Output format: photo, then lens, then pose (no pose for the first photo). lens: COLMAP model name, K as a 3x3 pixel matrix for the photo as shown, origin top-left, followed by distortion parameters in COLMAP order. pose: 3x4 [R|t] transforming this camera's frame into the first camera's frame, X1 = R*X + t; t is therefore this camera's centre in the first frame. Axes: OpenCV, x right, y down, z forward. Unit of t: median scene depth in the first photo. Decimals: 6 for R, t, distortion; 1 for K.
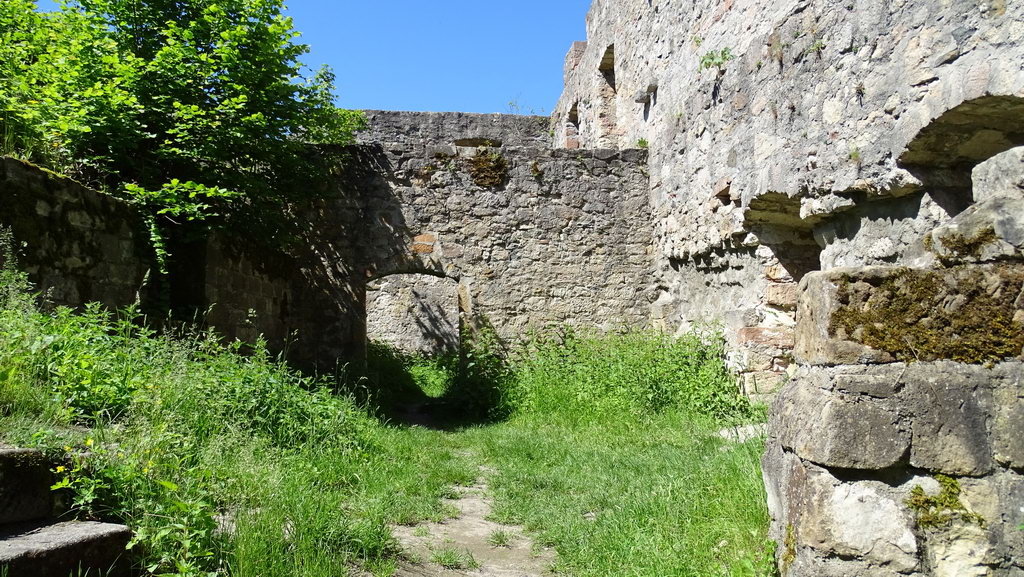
lens RADIAL K [[732.1, 0, 513.4], [0, 732.1, 281.1], [0, 0, 1]] dist [0.007120, 0.000541]
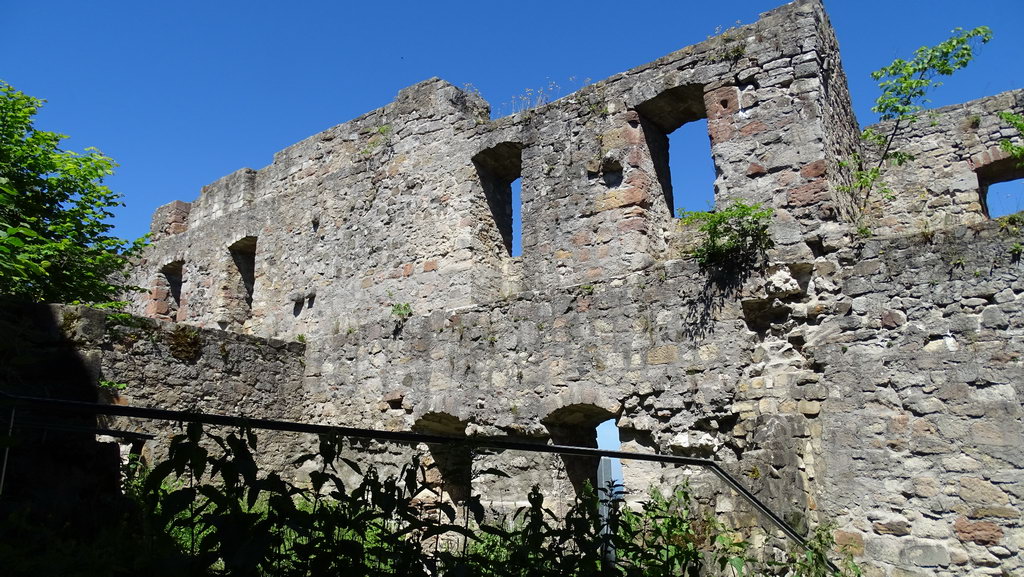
lens RADIAL K [[732.1, 0, 518.6], [0, 732.1, 287.8], [0, 0, 1]] dist [0.007120, 0.000541]
pose [[0.704368, 0.199887, 0.681110, -0.473445], [-0.090523, 0.976993, -0.193106, -0.066055], [-0.704039, 0.074361, 0.706257, -0.183726]]
